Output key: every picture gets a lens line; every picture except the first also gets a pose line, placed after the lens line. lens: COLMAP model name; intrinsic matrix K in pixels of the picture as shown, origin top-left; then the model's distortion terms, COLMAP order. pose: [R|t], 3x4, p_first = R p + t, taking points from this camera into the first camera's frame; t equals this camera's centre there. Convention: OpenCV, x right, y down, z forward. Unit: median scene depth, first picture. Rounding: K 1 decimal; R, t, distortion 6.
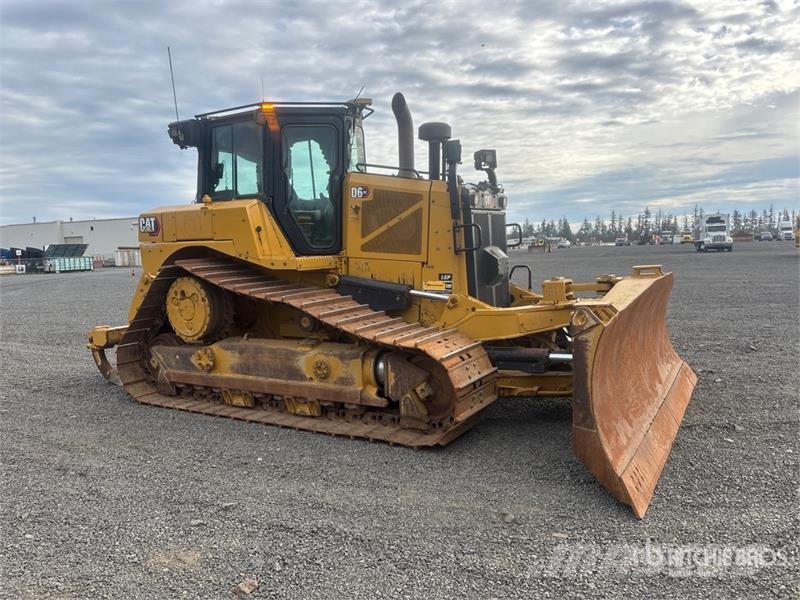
lens RADIAL K [[609.2, 0, 423.1], [0, 609.2, 313.0], [0, 0, 1]] dist [0.060082, -0.068800]
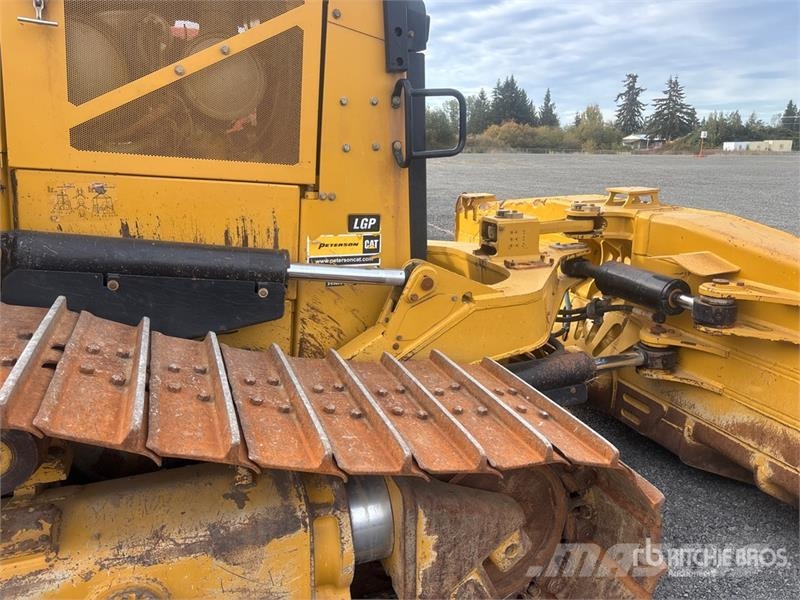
lens RADIAL K [[607.1, 0, 400.0], [0, 607.1, 300.0], [0, 0, 1]] dist [0.055012, -0.065479]
pose [[0.627846, -0.166793, 0.760256, -0.260157], [0.050430, 0.983434, 0.174109, -0.077132], [-0.776702, -0.070974, 0.625857, 0.724860]]
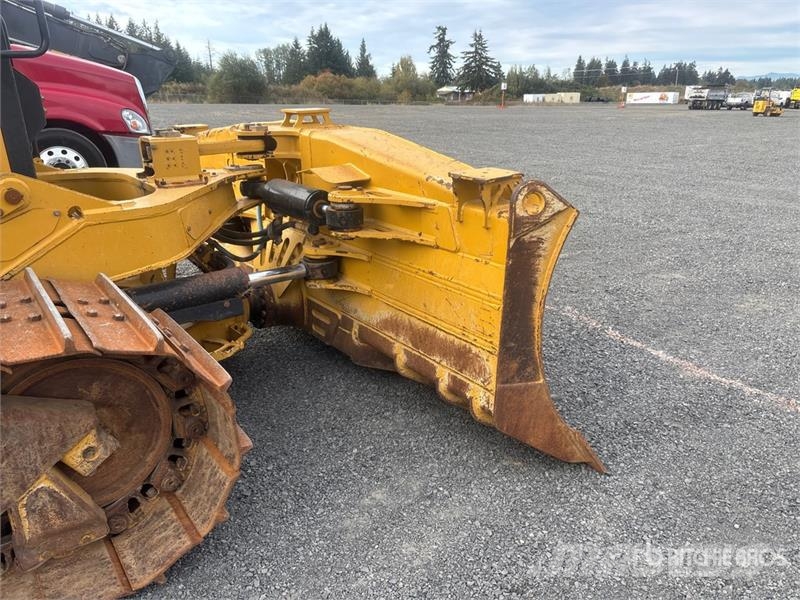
lens RADIAL K [[607.1, 0, 400.0], [0, 607.1, 300.0], [0, 0, 1]] dist [0.055012, -0.065479]
pose [[0.389619, -0.266868, 0.881464, -0.200094], [0.069963, 0.962908, 0.260601, -0.038841], [-0.918315, -0.039866, 0.393838, 0.597537]]
